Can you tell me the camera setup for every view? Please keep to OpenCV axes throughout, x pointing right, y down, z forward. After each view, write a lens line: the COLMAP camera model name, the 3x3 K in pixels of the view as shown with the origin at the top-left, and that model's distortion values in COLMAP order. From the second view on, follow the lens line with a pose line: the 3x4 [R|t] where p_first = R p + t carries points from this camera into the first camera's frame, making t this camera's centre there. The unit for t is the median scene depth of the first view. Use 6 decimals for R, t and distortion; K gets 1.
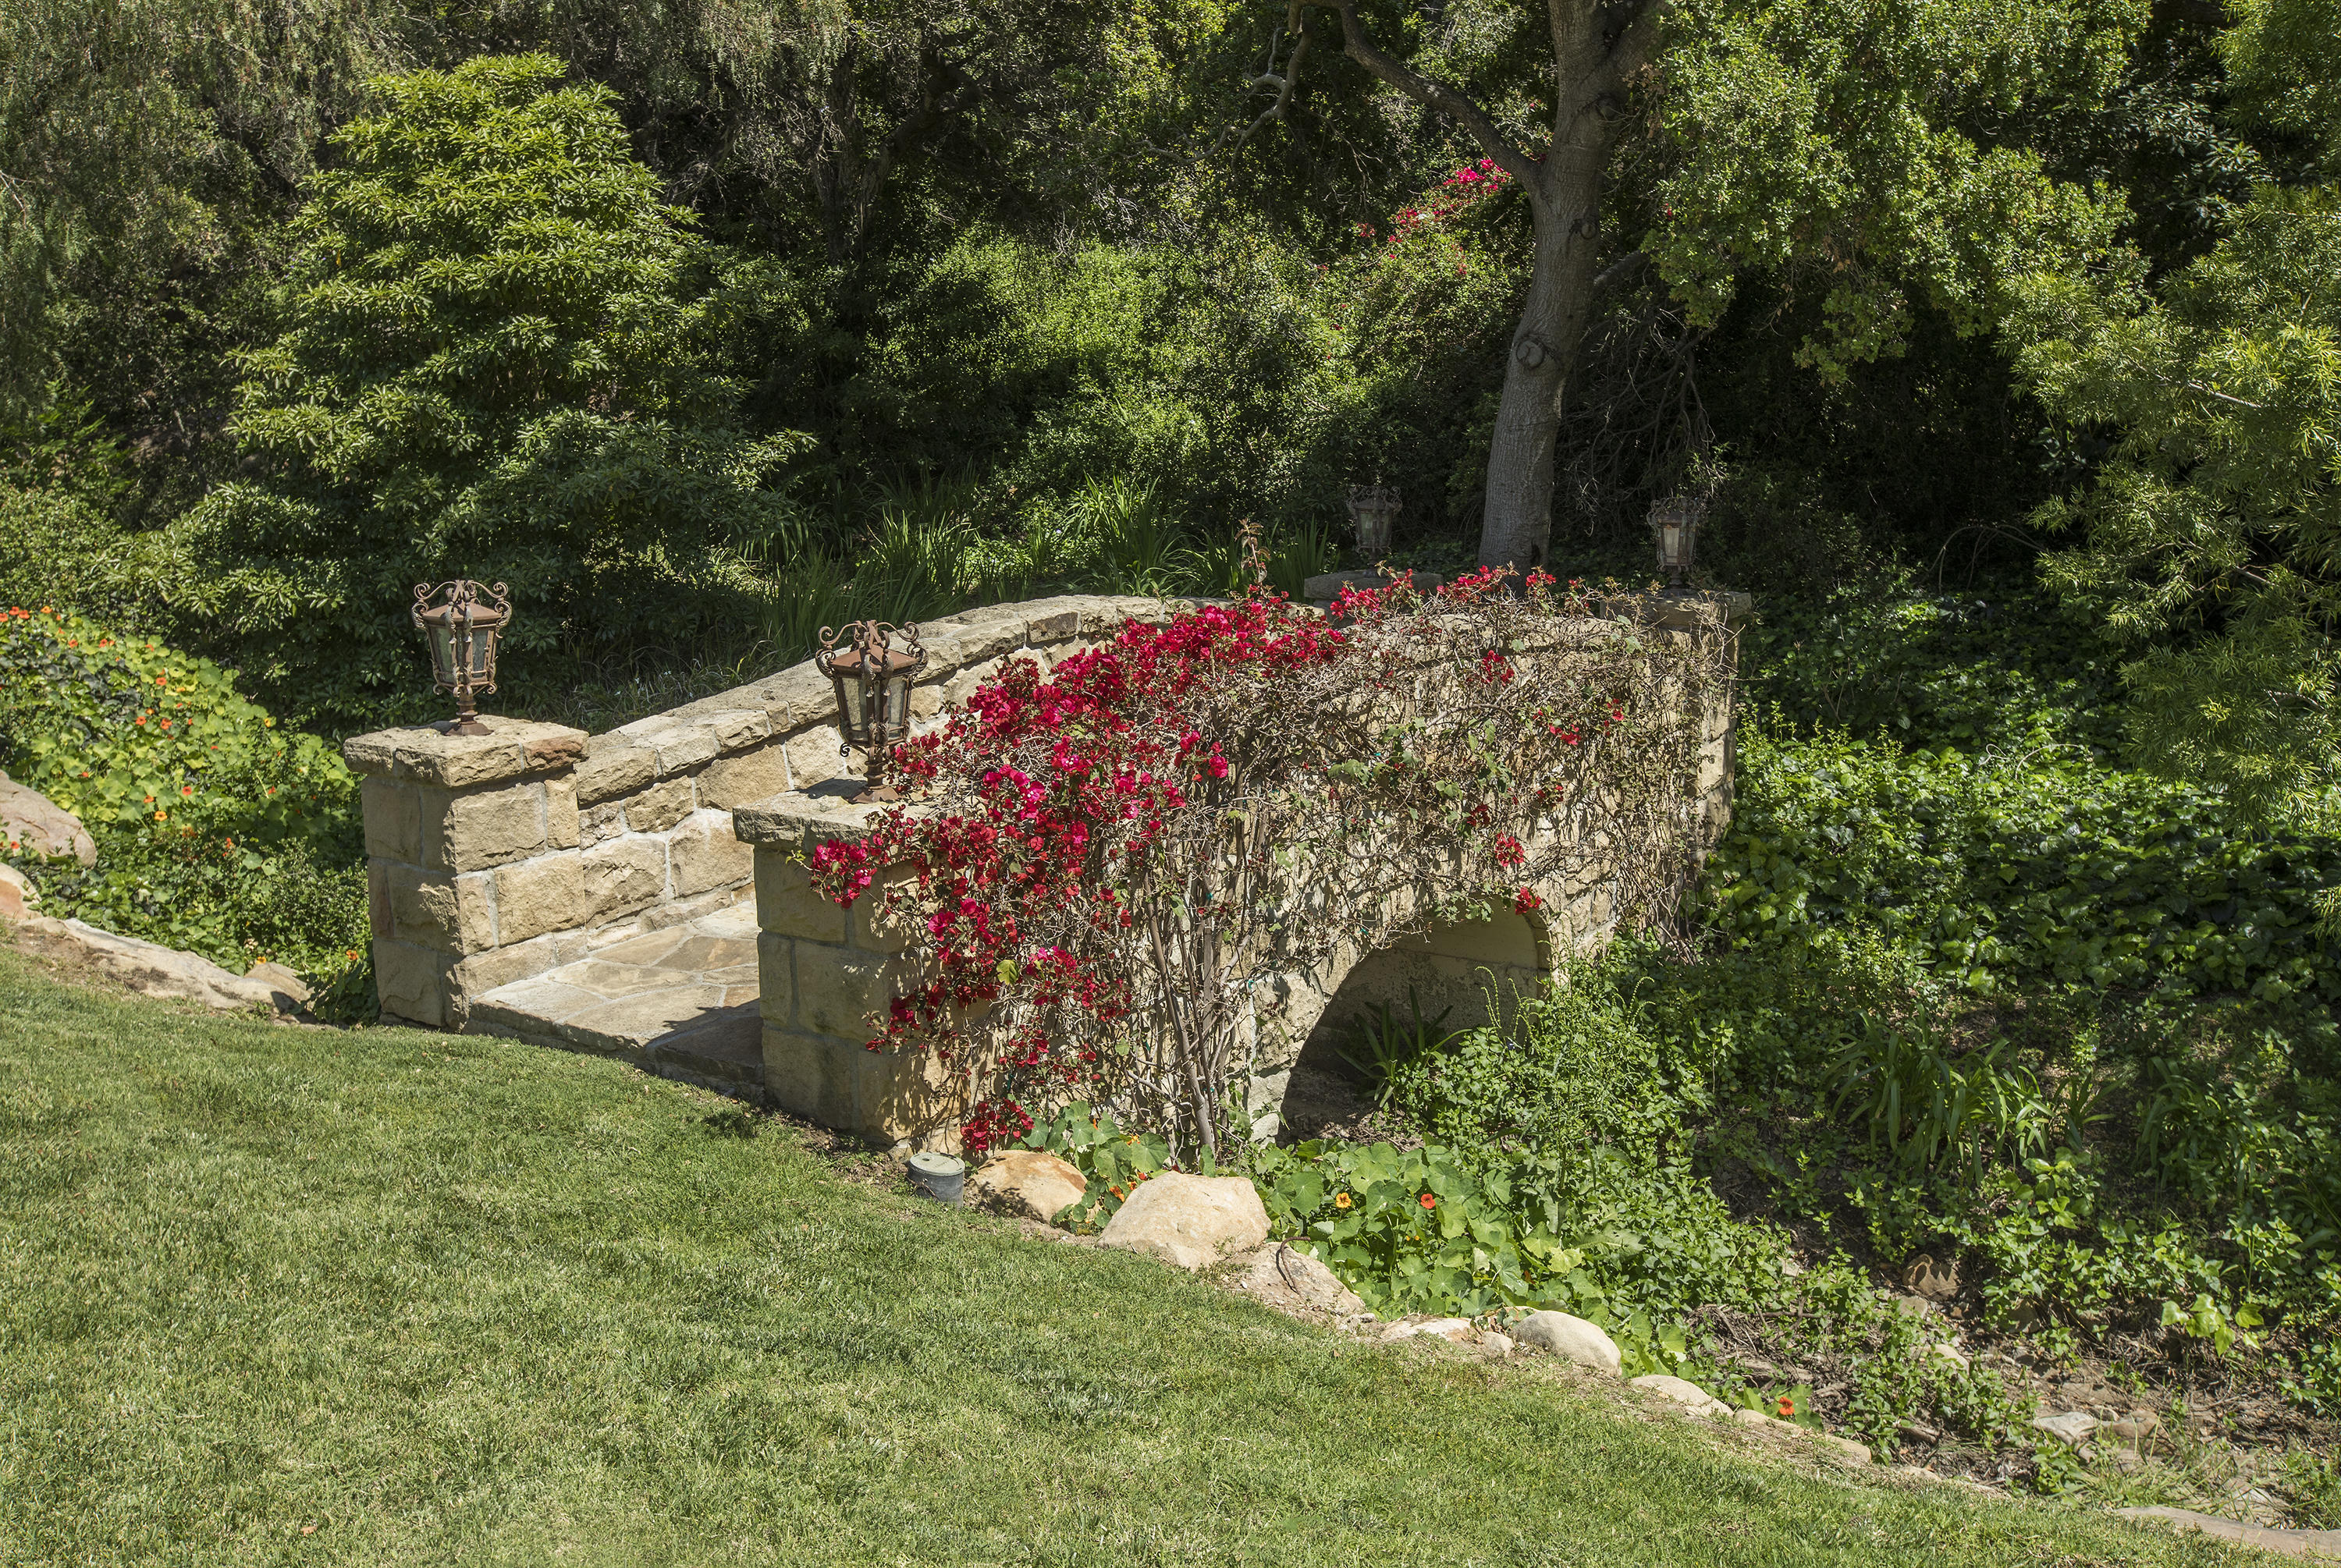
lens RADIAL K [[2312.3, 0, 1197.7], [0, 2312.3, 742.2], [0, 0, 1]] dist [0.017190, 0.000000]
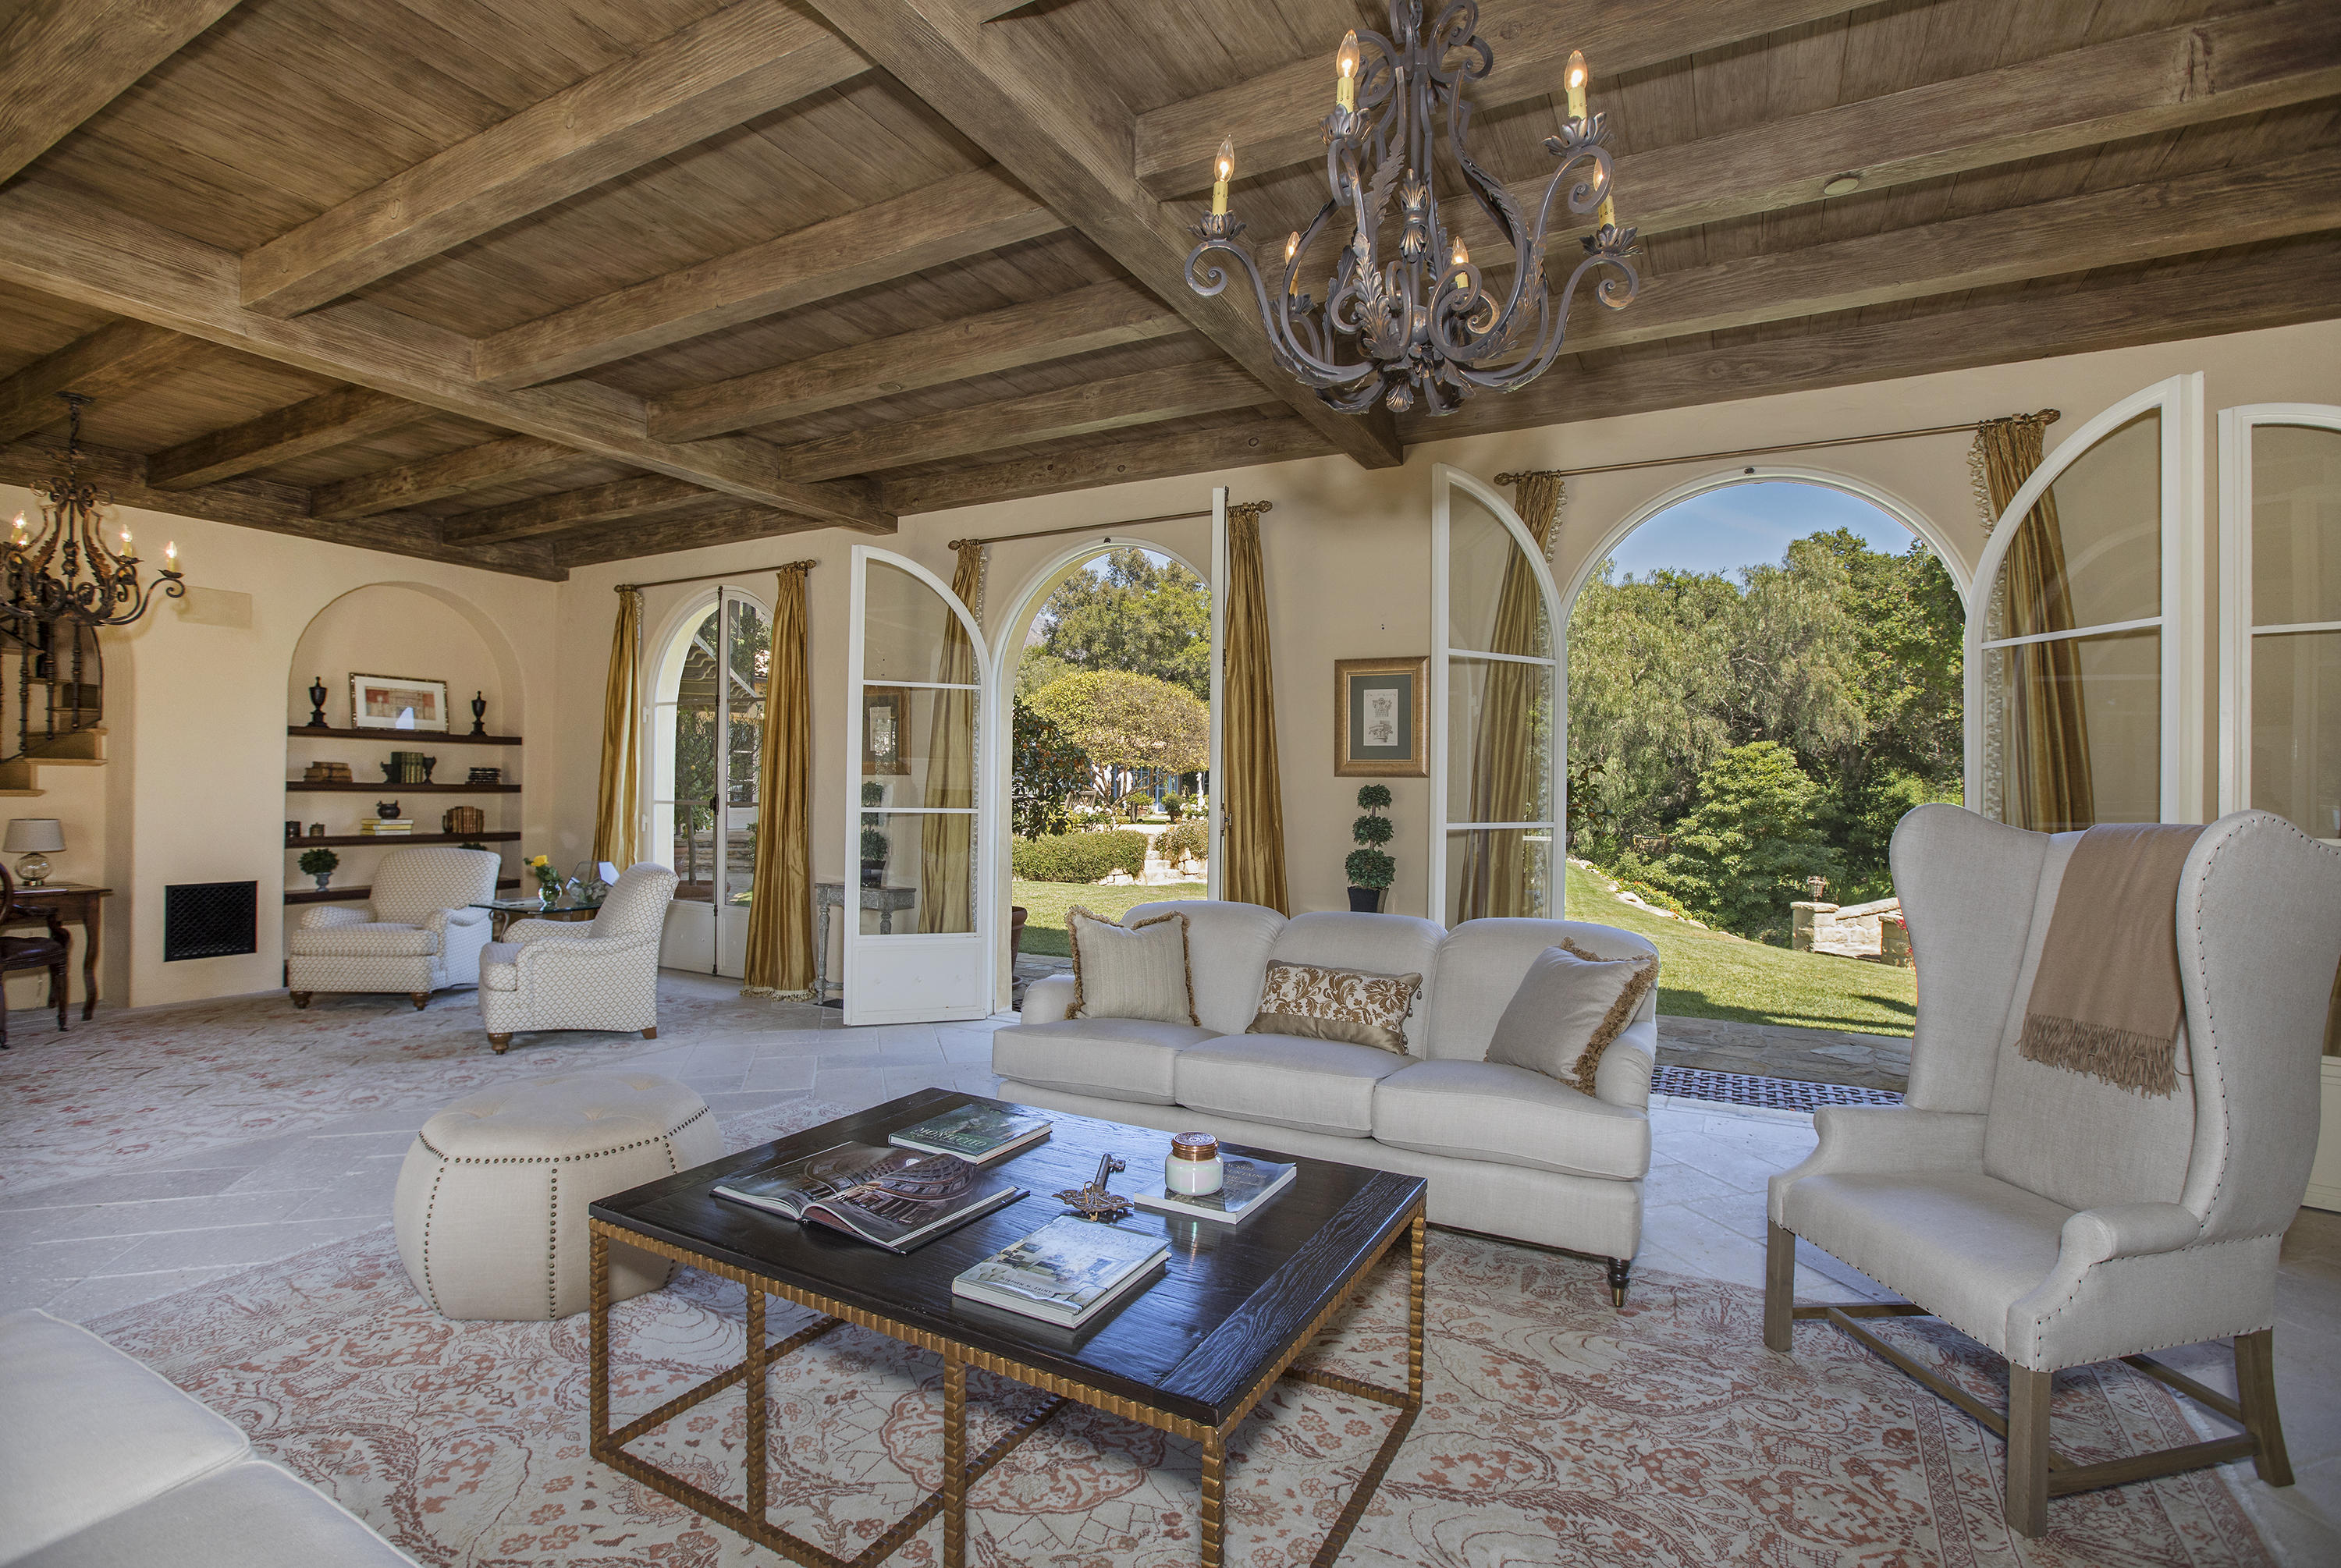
lens RADIAL K [[1117.9, 0, 1159.7], [0, 1117.9, 775.8], [0, 0, 1]] dist [-0.016576, 0.003700]
pose [[0.784098, 0.023379, -0.620197, 0.076751], [-0.133509, 0.982249, -0.131765, 0.187583], [0.606107, 0.186118, 0.773301, -1.530203]]
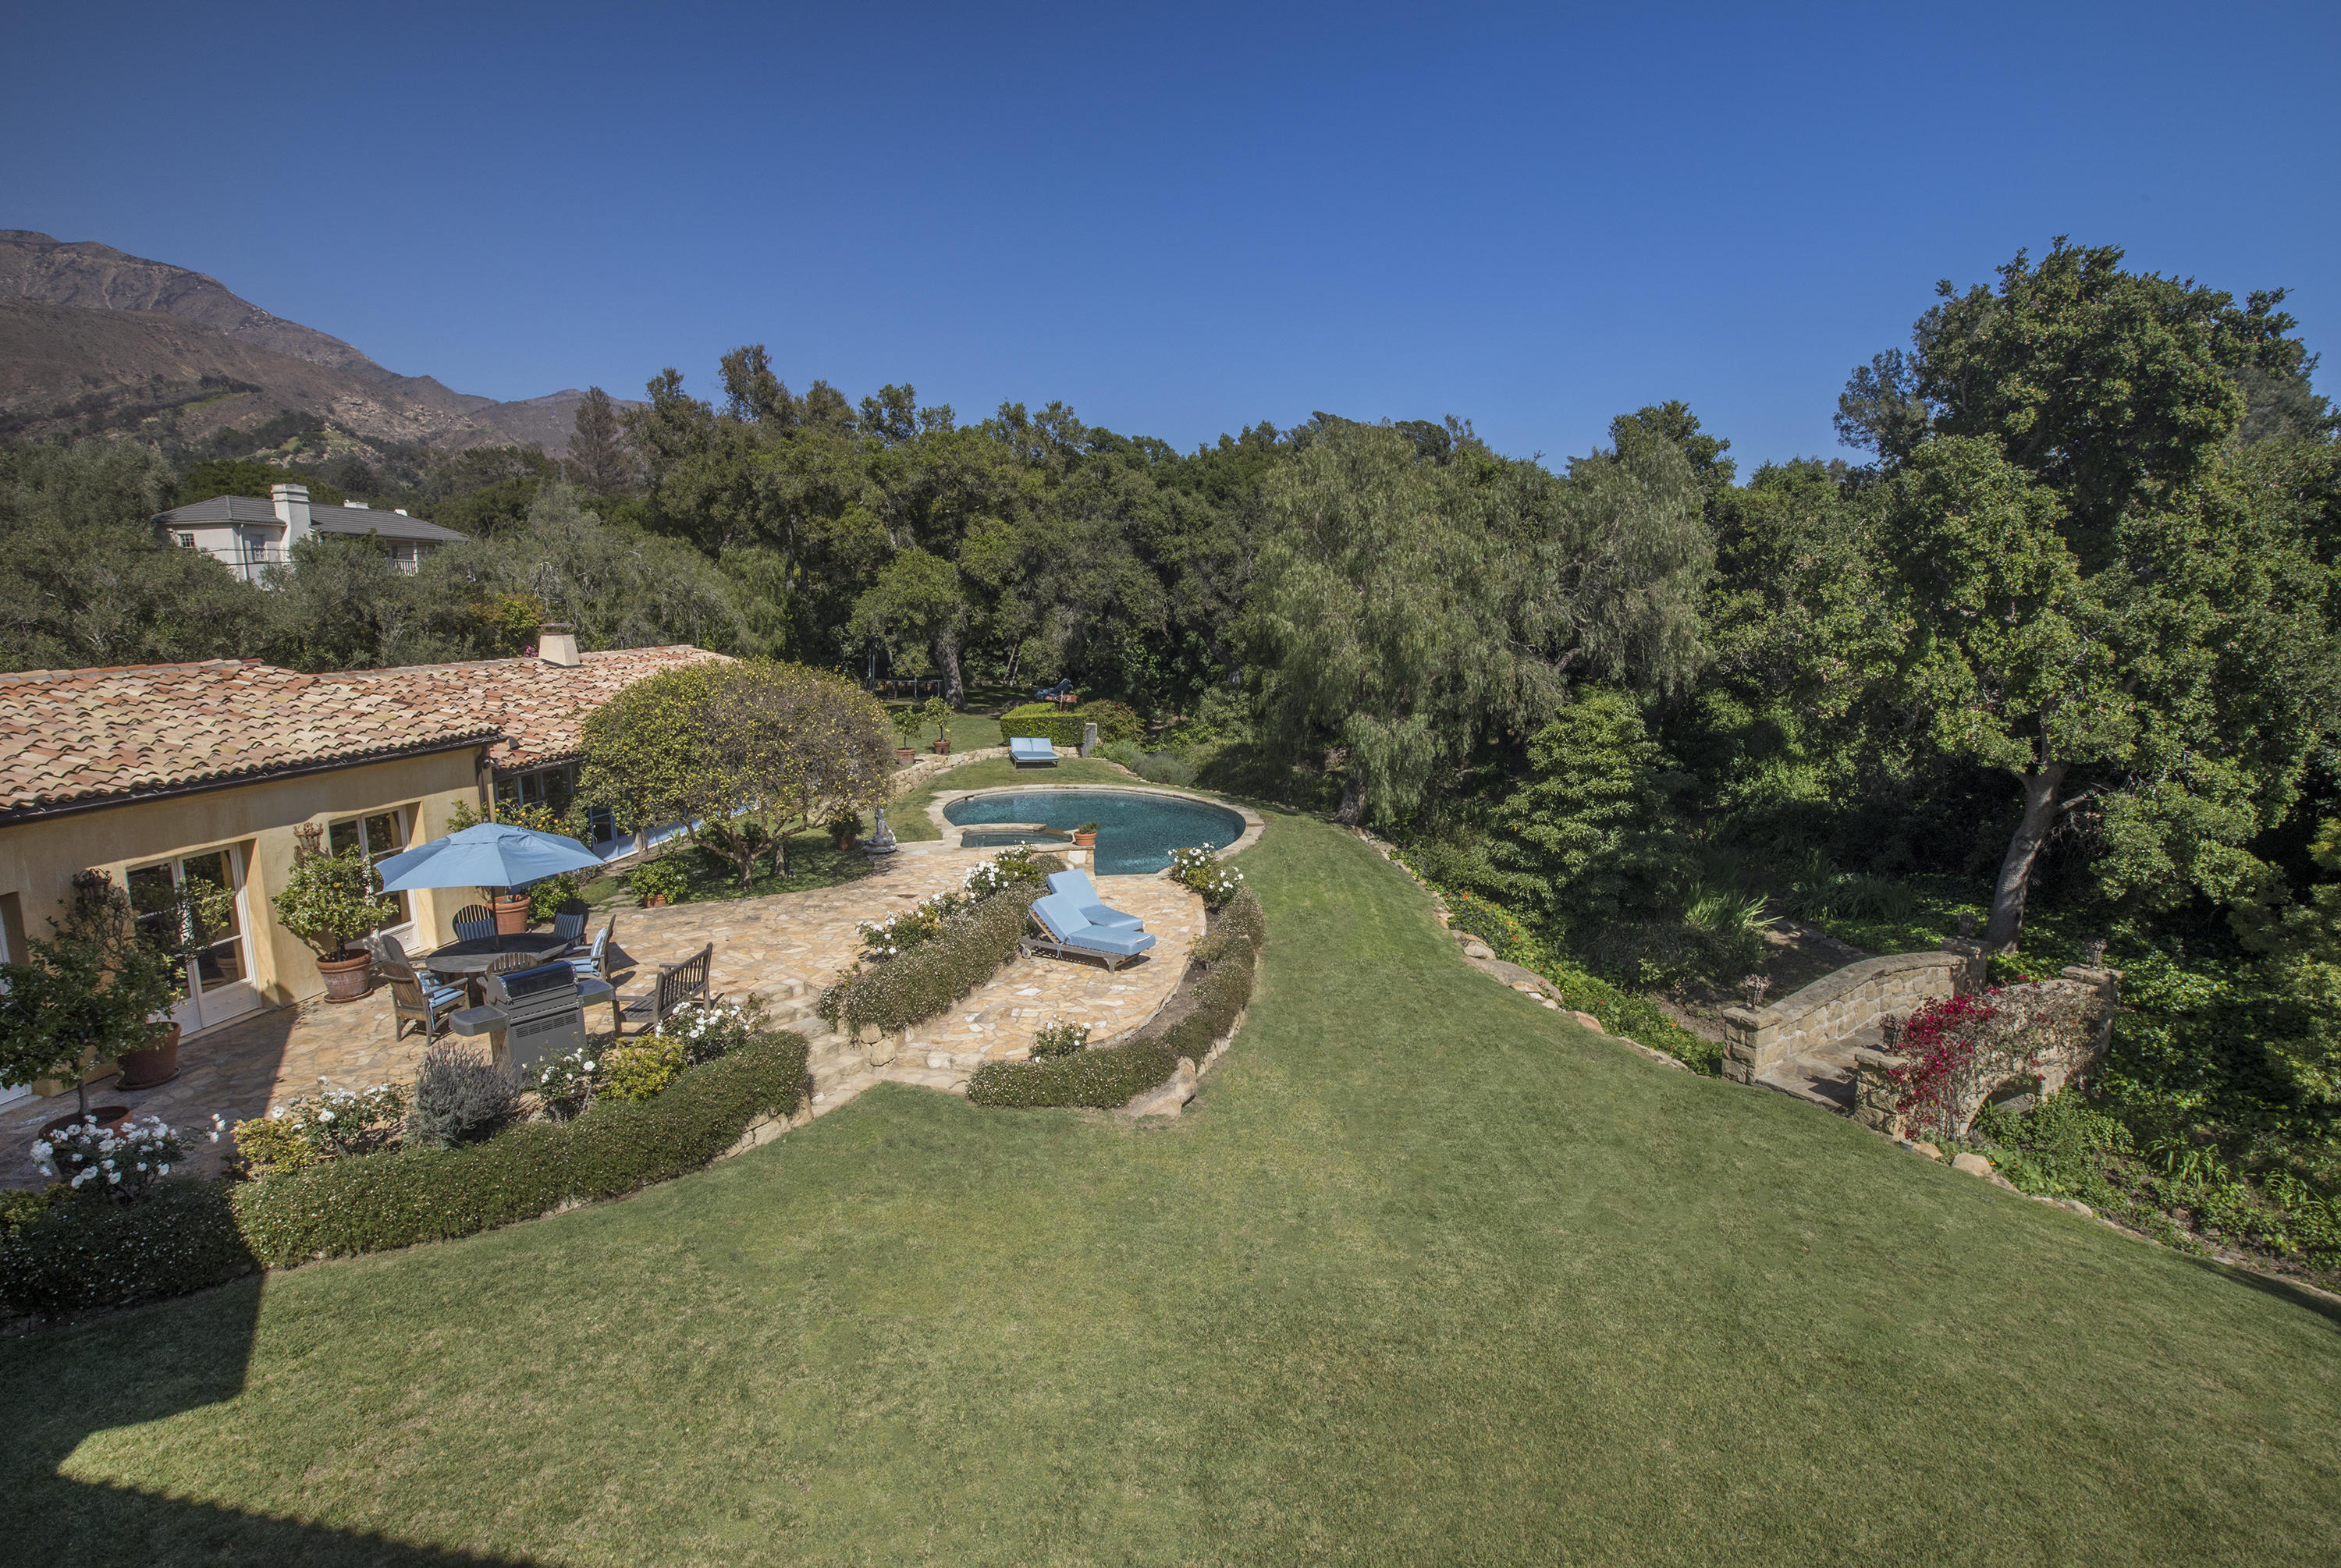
lens RADIAL K [[1246.8, 0, 1161.0], [0, 1246.8, 800.5], [0, 0, 1]] dist [-0.020221, 0.010641]
pose [[0.919448, 0.058976, -0.388763, -0.325493], [-0.061500, 0.998089, 0.005960, -0.240739], [0.388371, 0.018429, 0.921319, -1.063275]]
